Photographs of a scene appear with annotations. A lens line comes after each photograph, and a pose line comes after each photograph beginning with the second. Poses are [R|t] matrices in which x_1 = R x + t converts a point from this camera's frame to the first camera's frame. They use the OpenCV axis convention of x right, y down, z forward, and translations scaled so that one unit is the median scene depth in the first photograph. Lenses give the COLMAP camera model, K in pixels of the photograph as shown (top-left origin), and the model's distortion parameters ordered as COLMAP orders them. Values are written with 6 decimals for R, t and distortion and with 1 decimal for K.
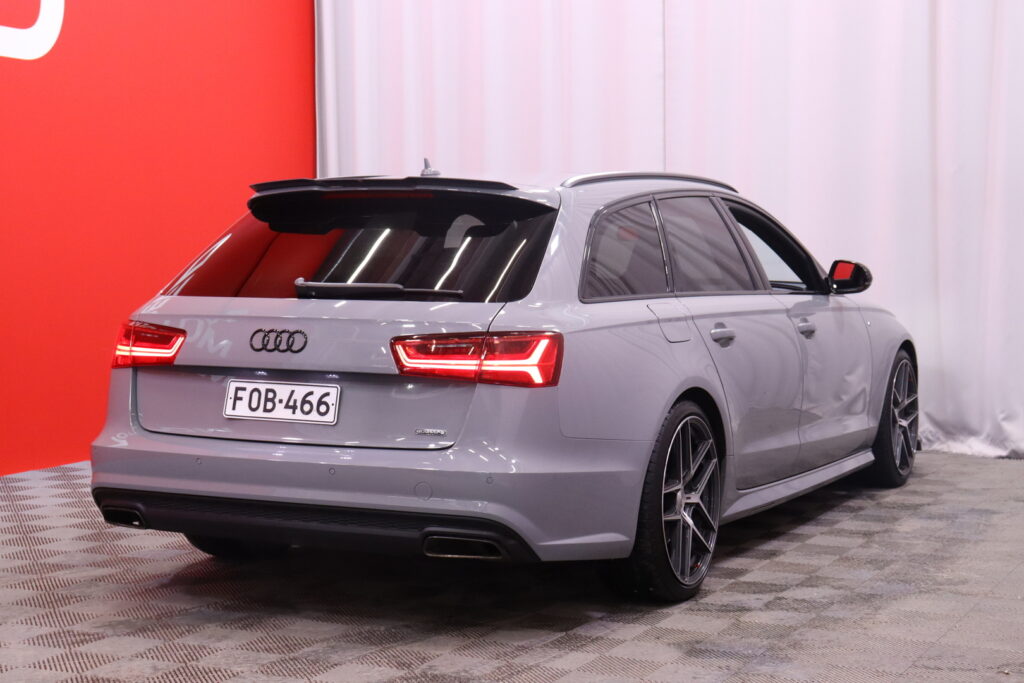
lens RADIAL K [[1756.0, 0, 512.0], [0, 1756.0, 341.5], [0, 0, 1]] dist [0.346340, -0.267088]
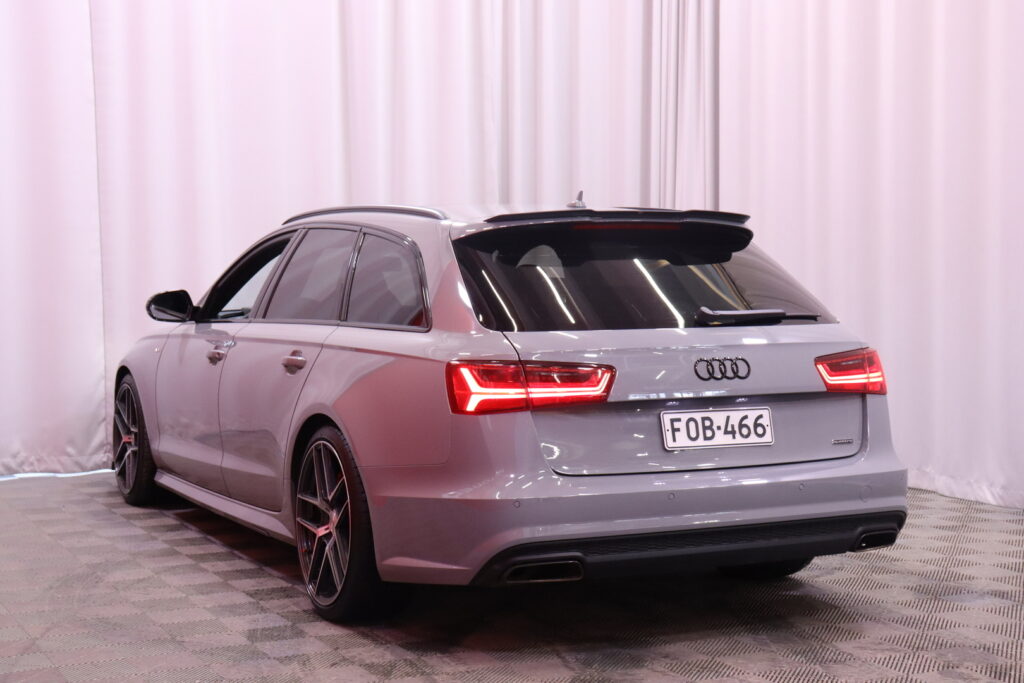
lens RADIAL K [[1704.2, 0, 512.0], [0, 1704.2, 341.5], [0, 0, 1]] dist [0.209643, -0.021962]
pose [[0.588010, -0.044488, 0.807629, -0.984393], [0.059234, 0.998174, 0.011857, -0.034375], [-0.806682, 0.040867, 0.589571, 0.505388]]
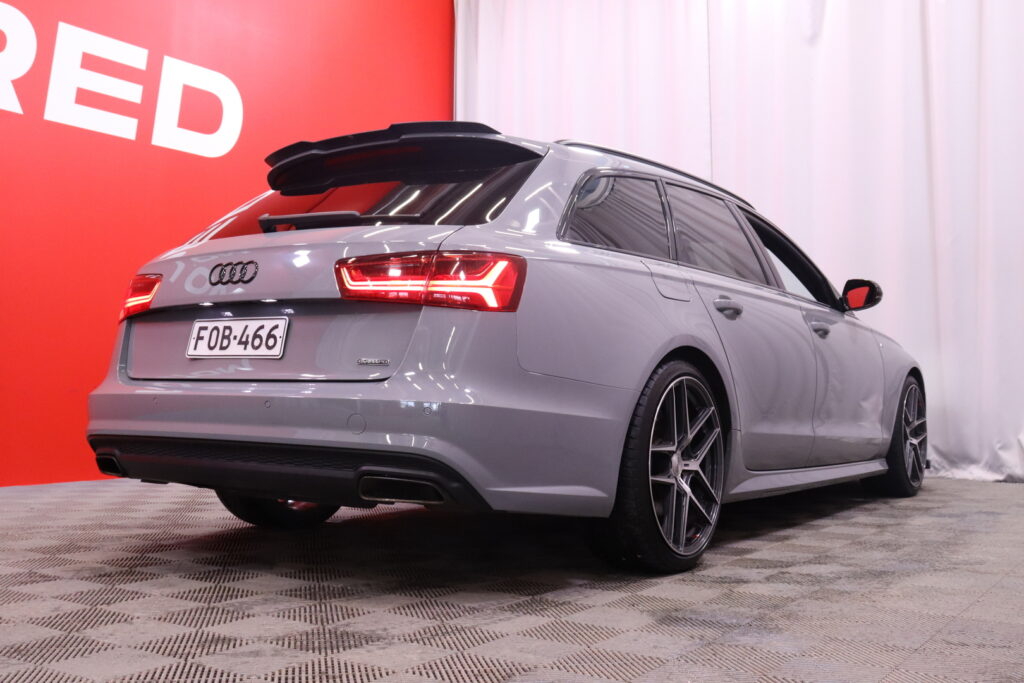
lens RADIAL K [[1078.7, 0, 512.0], [0, 1078.7, 341.5], [0, 0, 1]] dist [-0.010852, 0.051003]
pose [[0.990548, 0.002312, -0.137144, 0.094228], [-0.016882, 0.994311, -0.105174, 0.092960], [0.136121, 0.106495, 0.984952, 0.445376]]
